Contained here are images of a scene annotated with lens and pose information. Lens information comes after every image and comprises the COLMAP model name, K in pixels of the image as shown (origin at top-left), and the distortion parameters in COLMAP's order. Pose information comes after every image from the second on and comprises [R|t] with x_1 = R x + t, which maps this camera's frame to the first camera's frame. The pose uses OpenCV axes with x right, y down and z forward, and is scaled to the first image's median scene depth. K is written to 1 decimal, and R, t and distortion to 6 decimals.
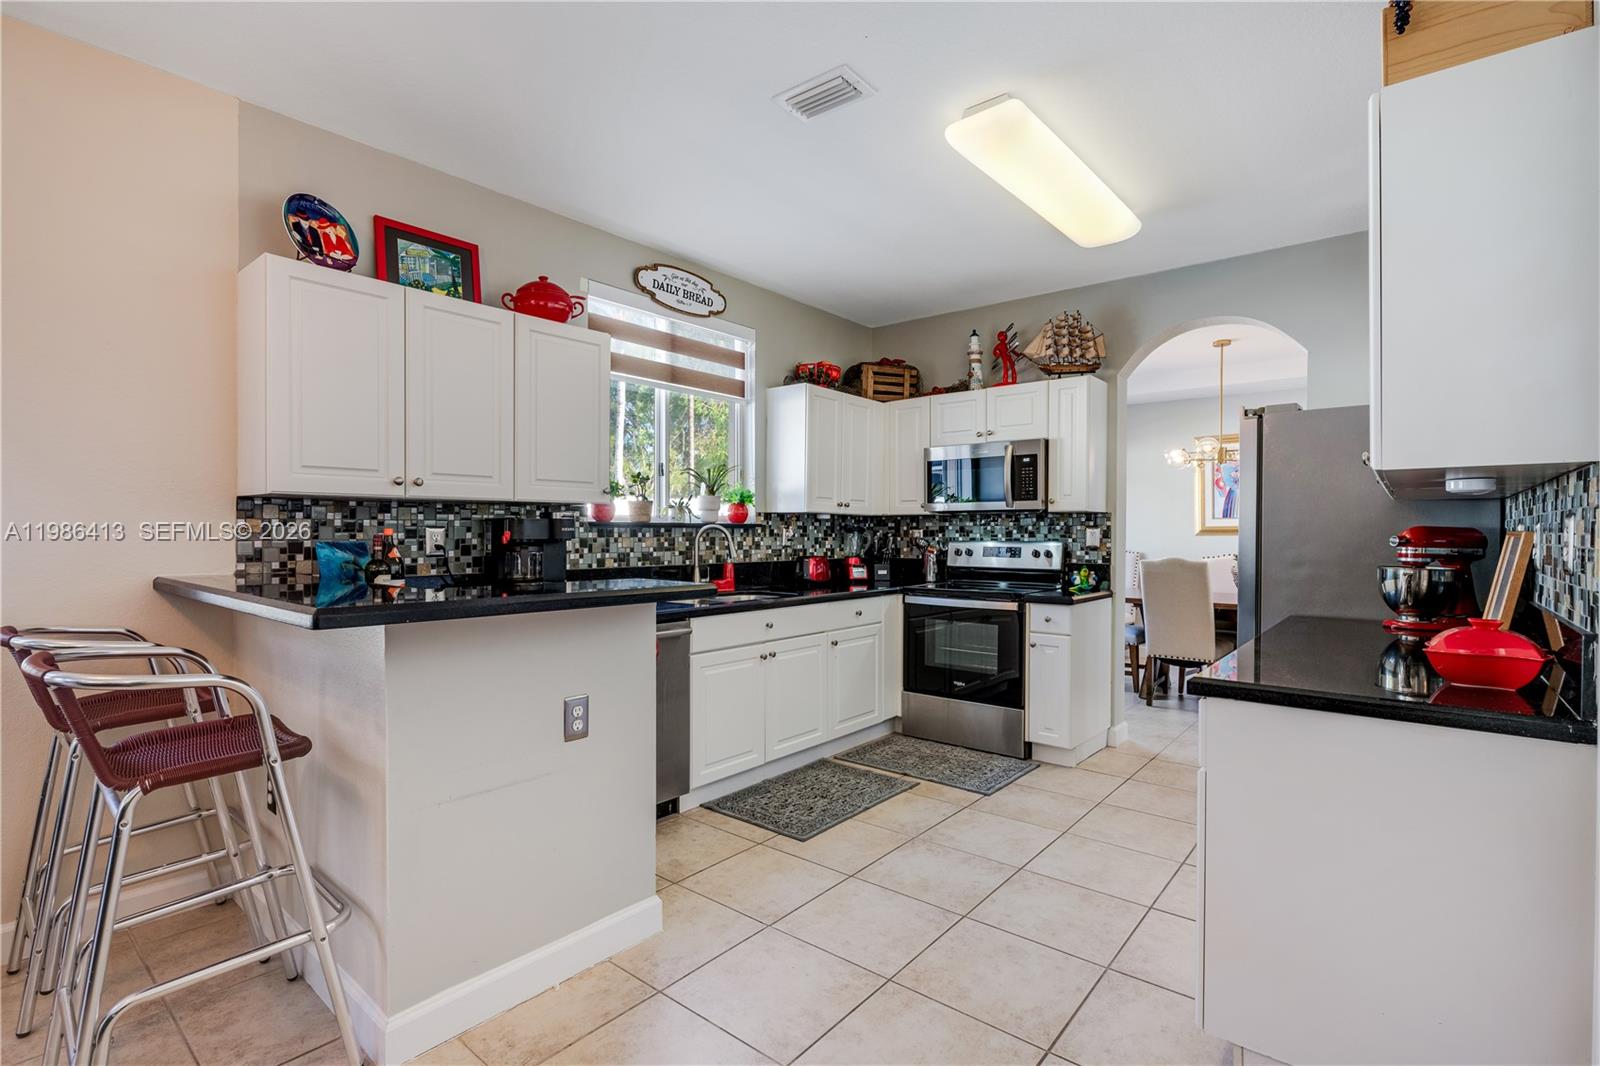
lens RADIAL K [[733.0, 0, 804.0], [0, 733.0, 535.9], [0, 0, 1]] dist [0.000166, -0.000546]
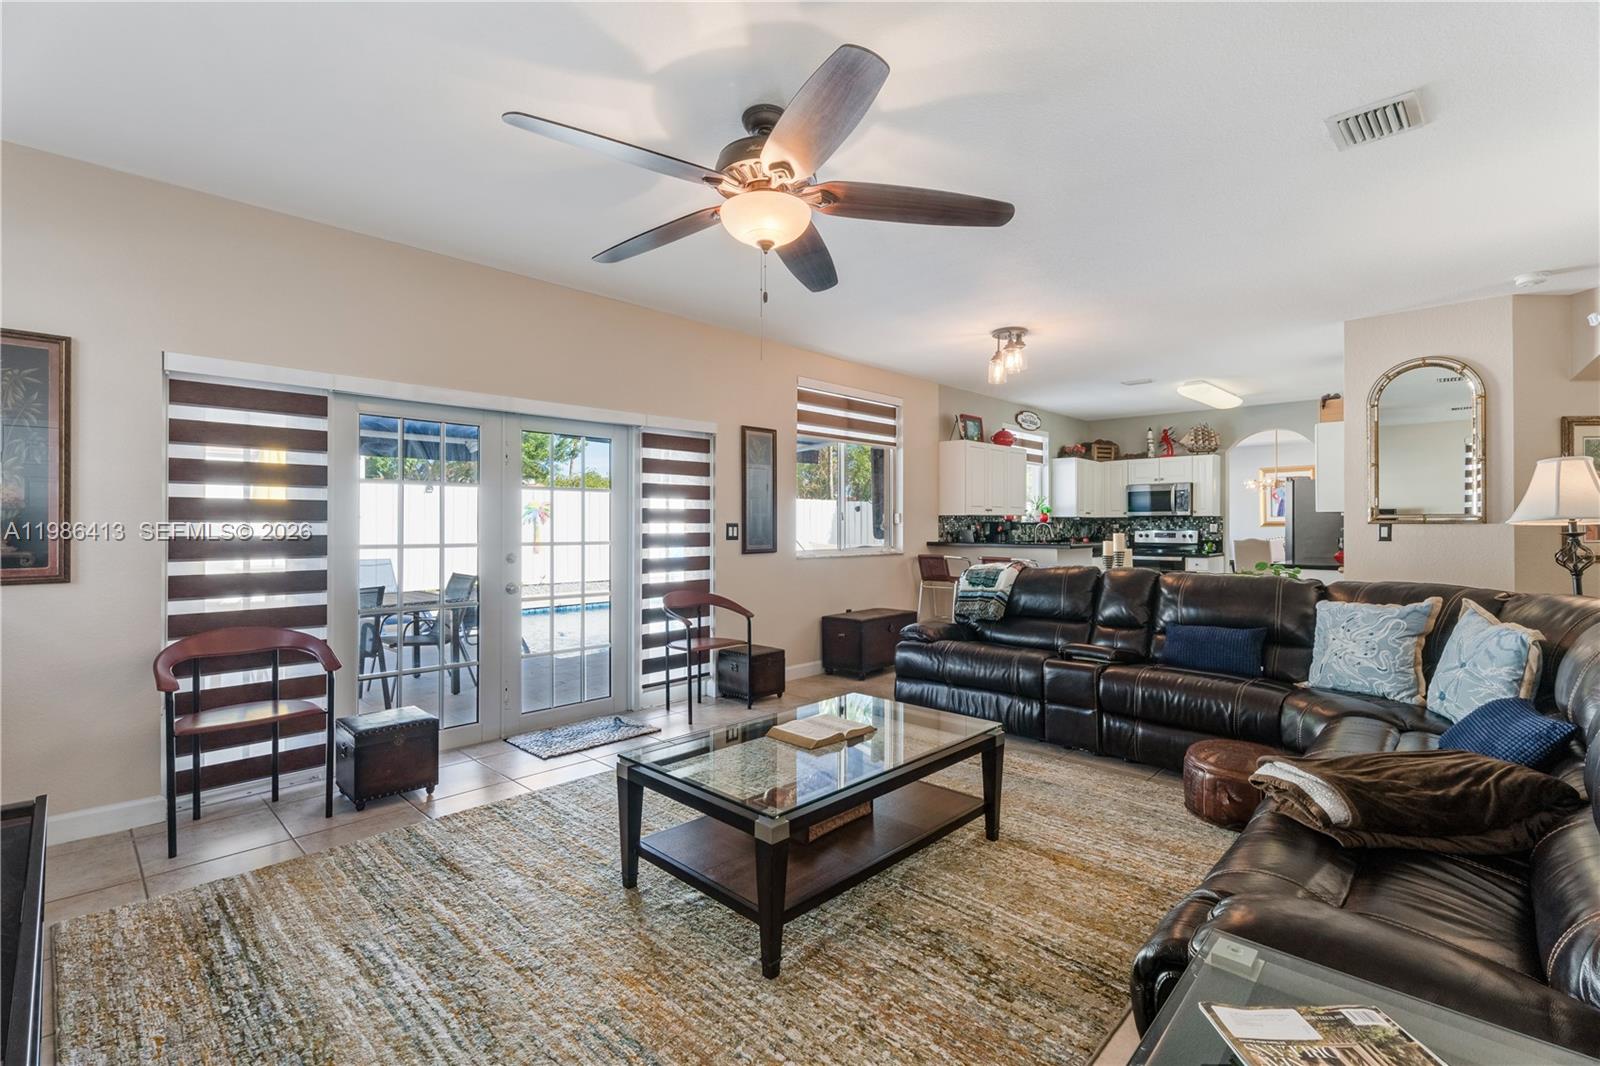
lens RADIAL K [[703.4, 0, 792.1], [0, 703.4, 523.6], [0, 0, 1]] dist [-0.000664, 0.001318]
pose [[0.996387, -0.004026, -0.084838, -0.638077], [0.003502, 0.999974, -0.006329, -0.002430], [0.084861, 0.006009, 0.996375, -1.116537]]
